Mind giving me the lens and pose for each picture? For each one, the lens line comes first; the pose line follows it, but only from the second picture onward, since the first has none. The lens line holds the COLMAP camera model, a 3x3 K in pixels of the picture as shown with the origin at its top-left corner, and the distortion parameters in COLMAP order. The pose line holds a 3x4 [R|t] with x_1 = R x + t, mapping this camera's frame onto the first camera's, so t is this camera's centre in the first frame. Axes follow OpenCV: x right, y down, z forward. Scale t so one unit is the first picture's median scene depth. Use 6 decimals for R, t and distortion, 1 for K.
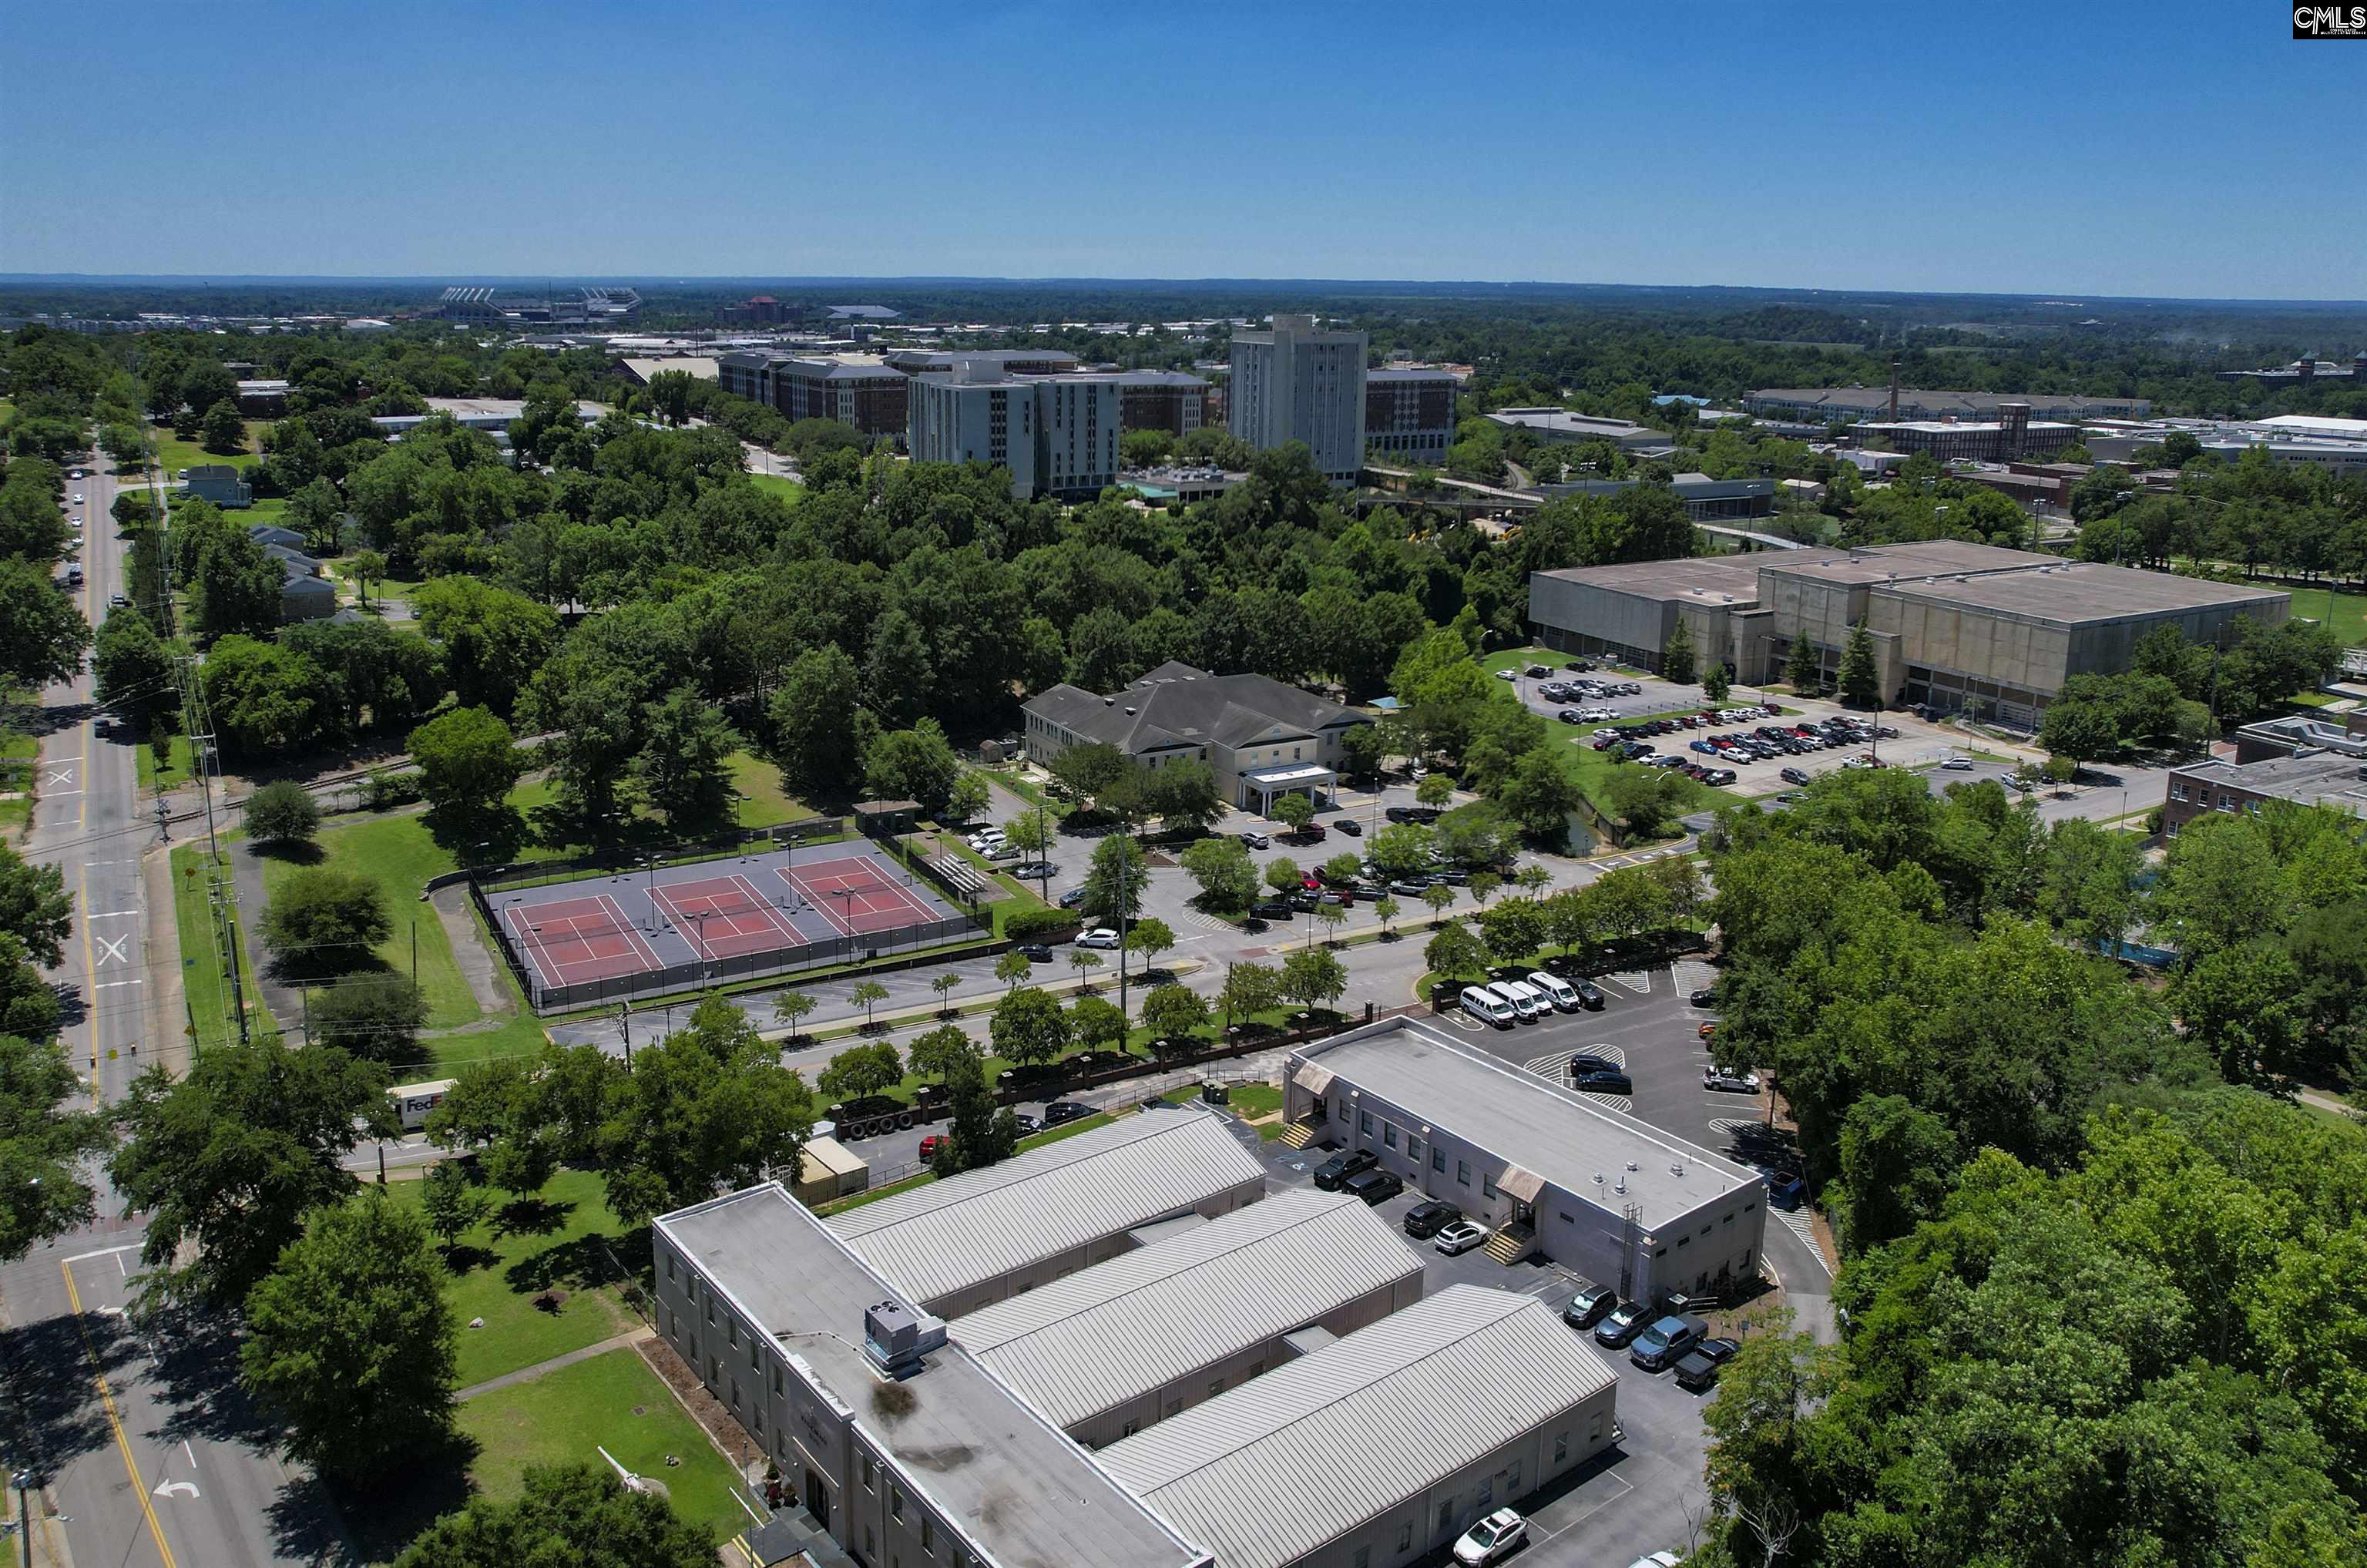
lens RADIAL K [[1847.3, 0, 1228.0], [0, 1847.3, 621.9], [0, 0, 1]] dist [-0.102569, 0.095791]
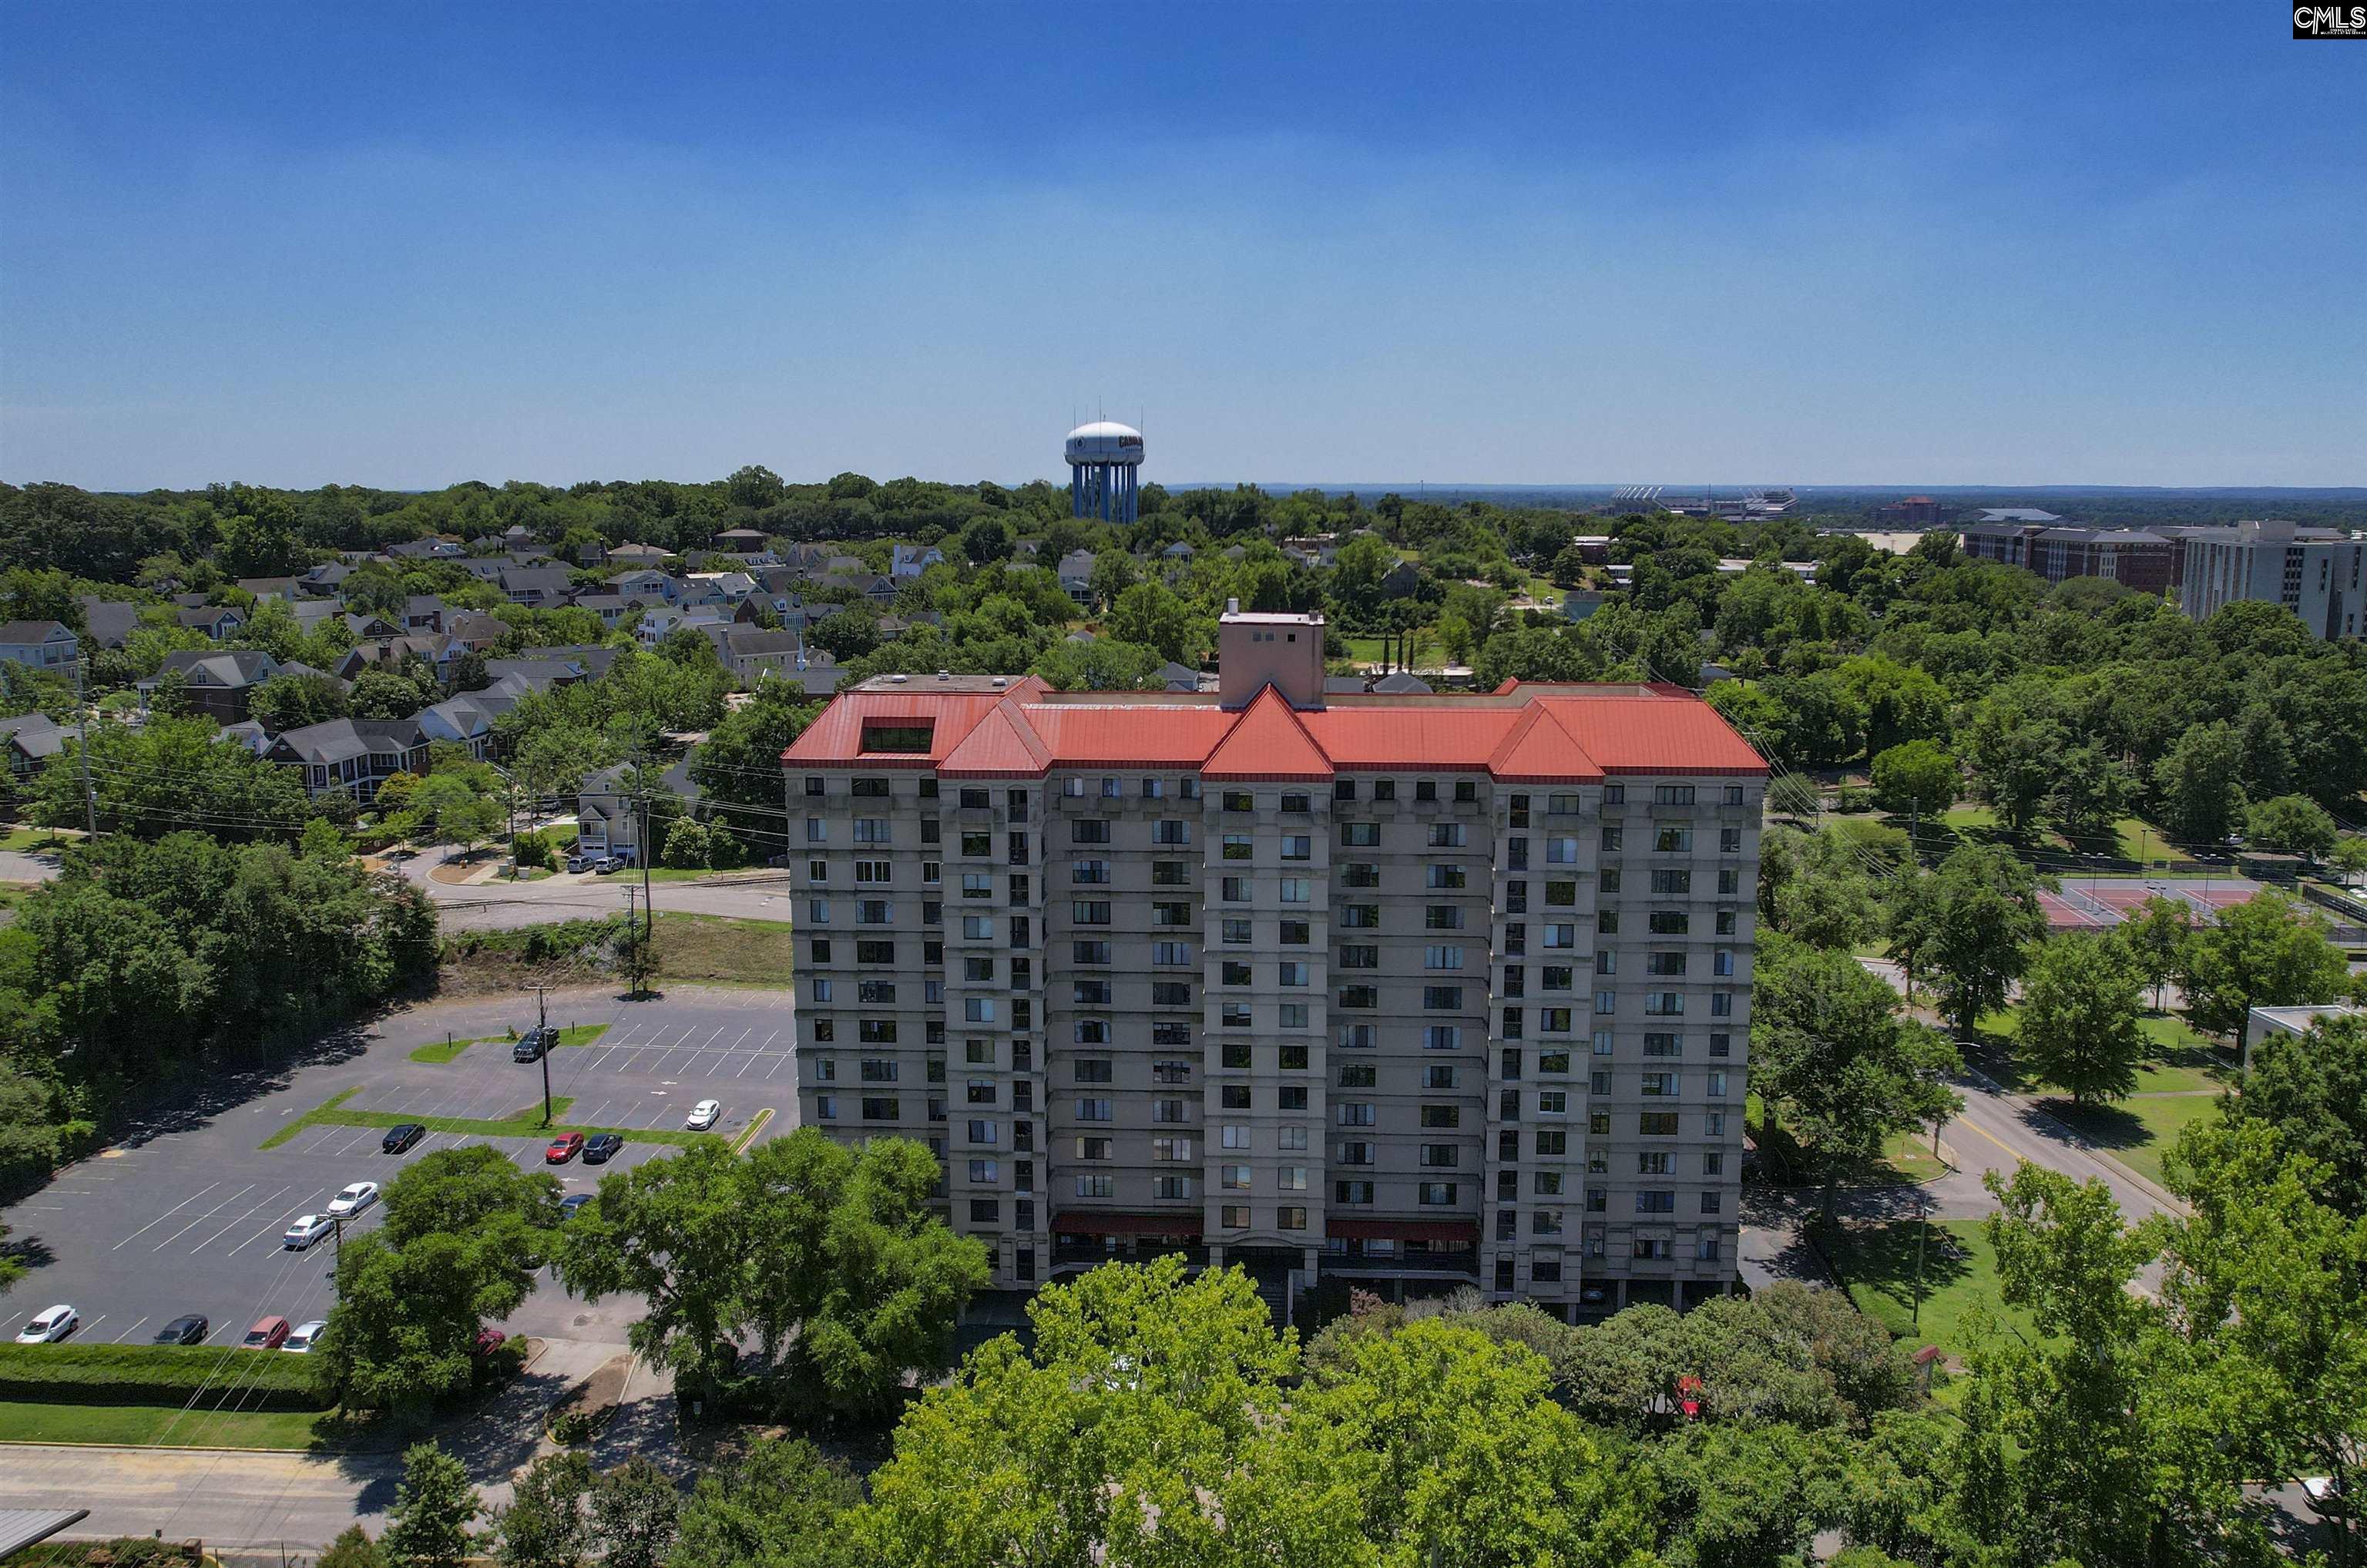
lens RADIAL K [[1858.4, 0, 1183.5], [0, 1858.4, 784.0], [0, 0, 1]] dist [-0.081071, 0.069856]
pose [[0.827572, 0.075031, -0.556323, -0.076001], [-0.091477, 0.995806, -0.001774, 0.076545], [0.553856, 0.052359, 0.830964, -0.214115]]
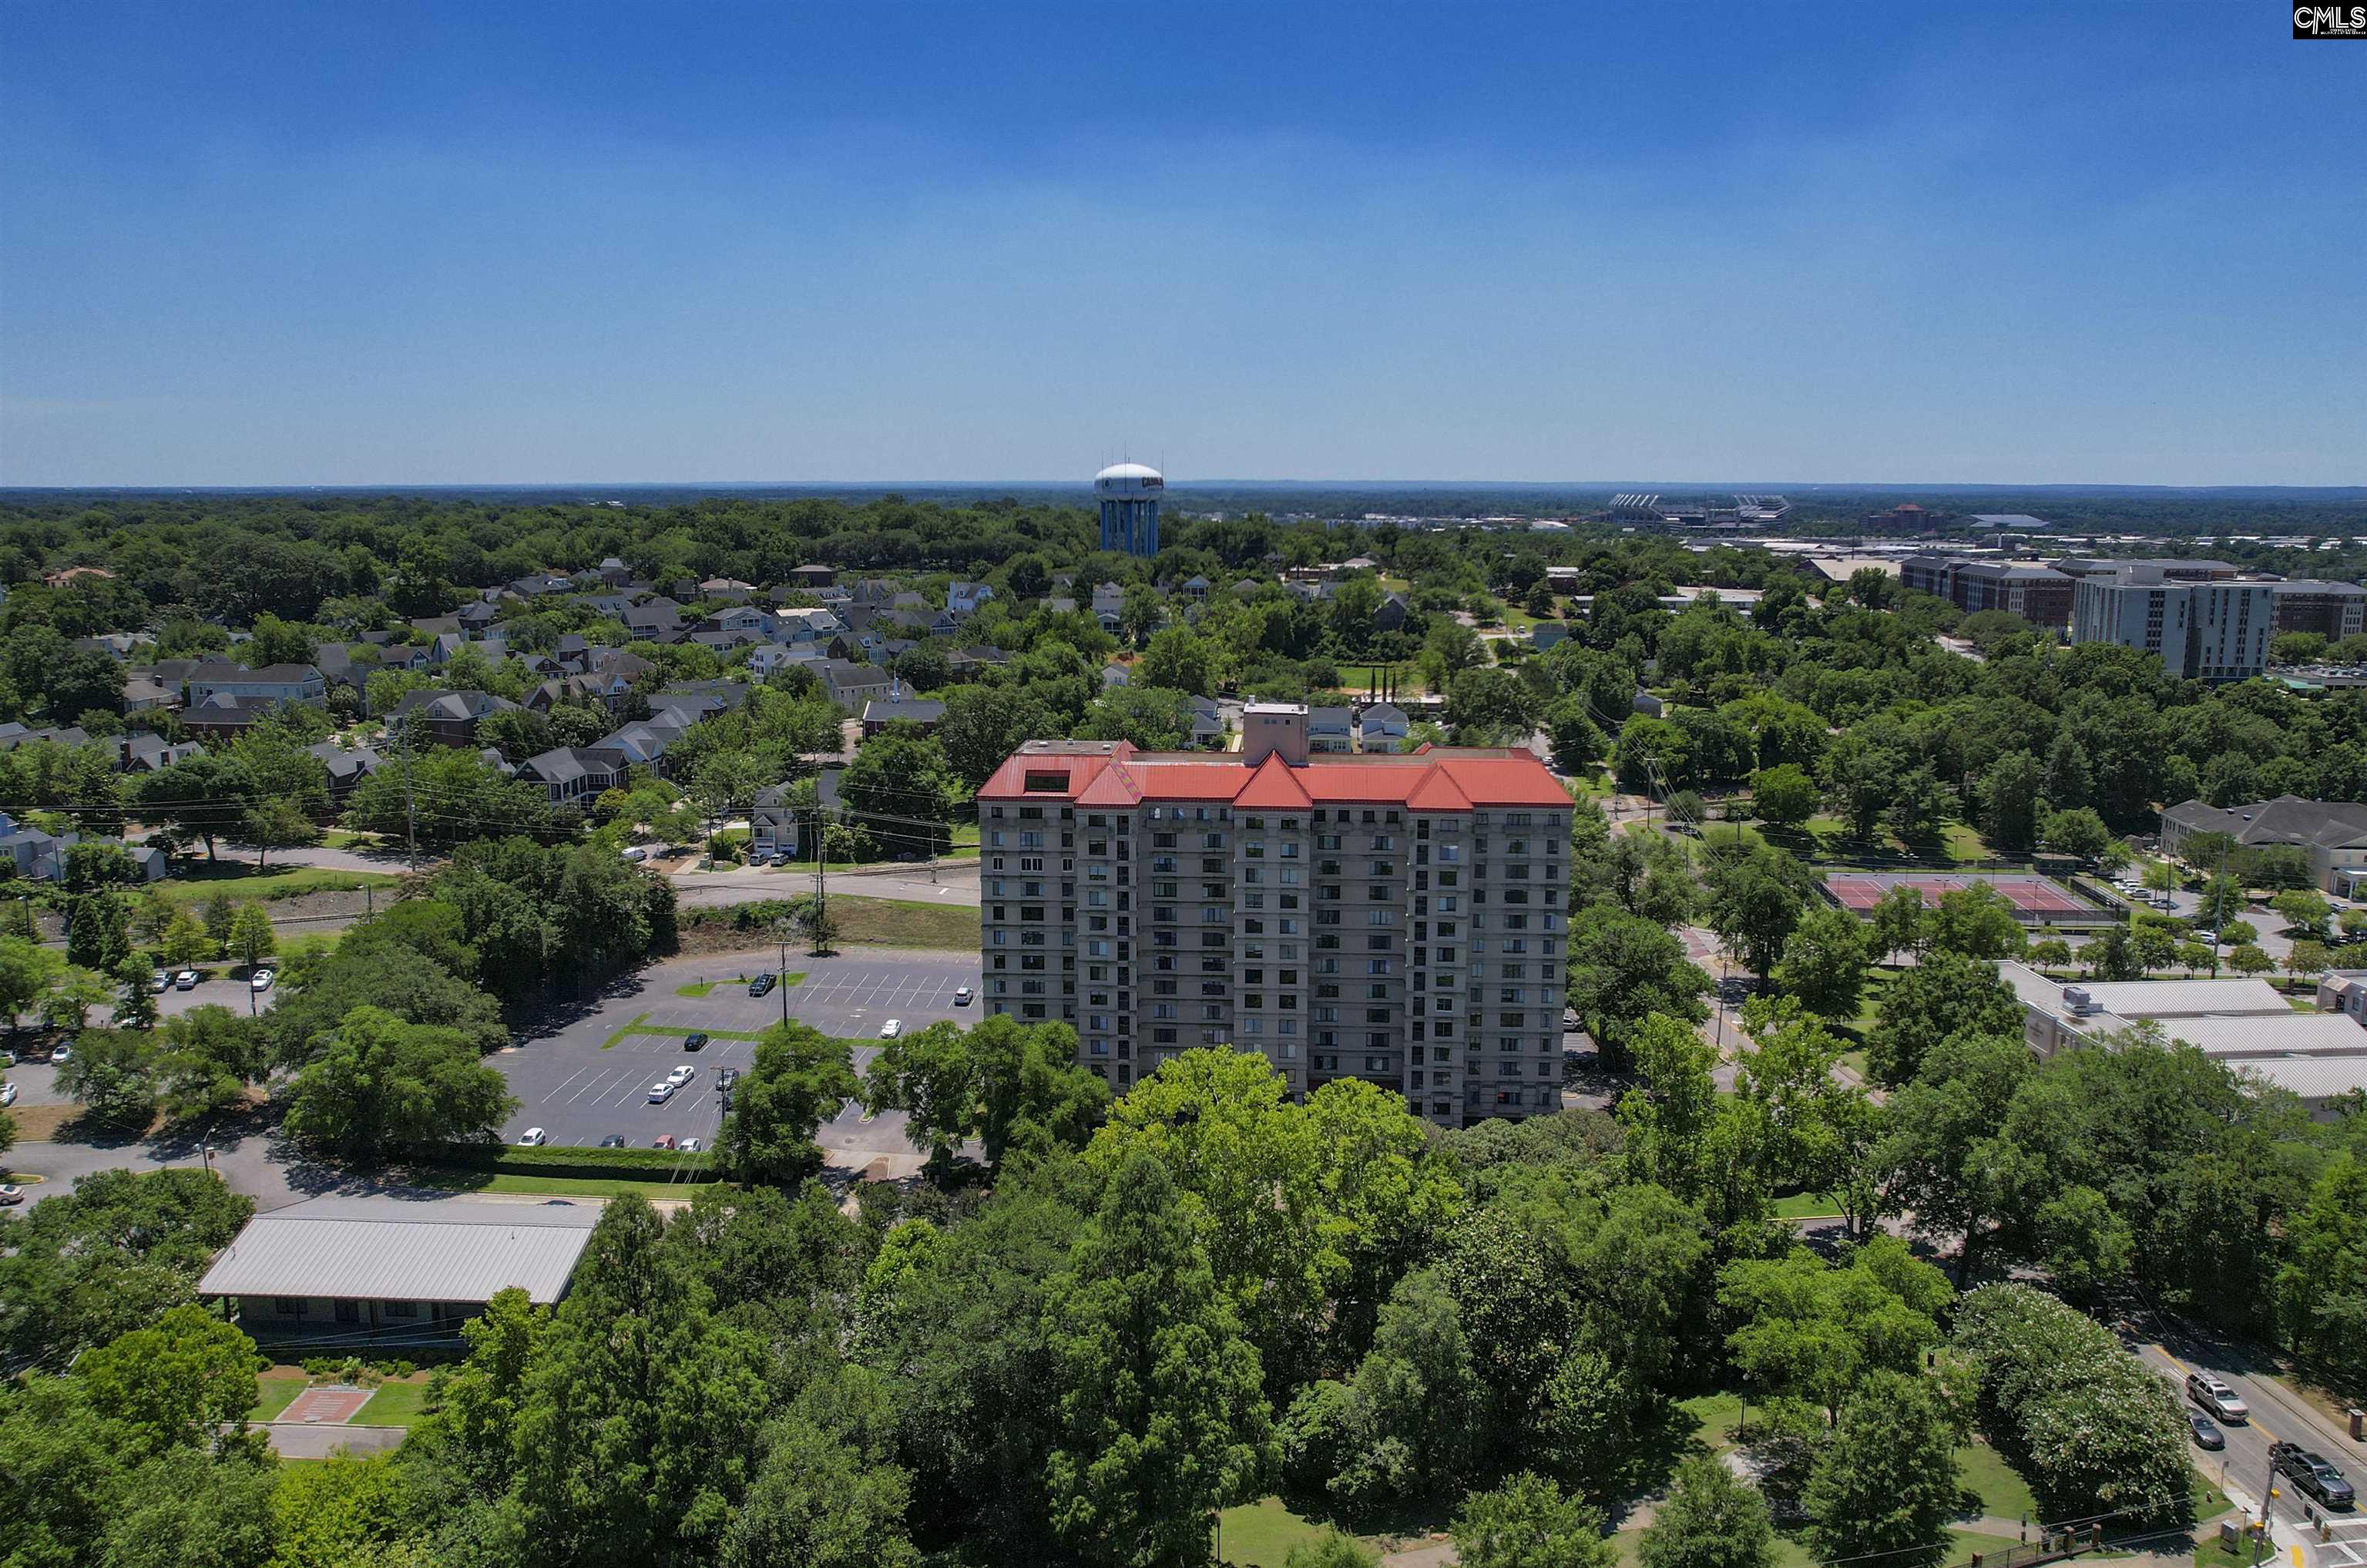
lens RADIAL K [[1897.3, 0, 1183.5], [0, 1897.3, 784.0], [0, 0, 1]] dist [-0.087245, 0.079057]
pose [[0.825786, 0.078897, -0.558438, 0.045312], [-0.094016, 0.995569, 0.001630, 0.067701], [0.556092, 0.051156, 0.829545, -0.414995]]
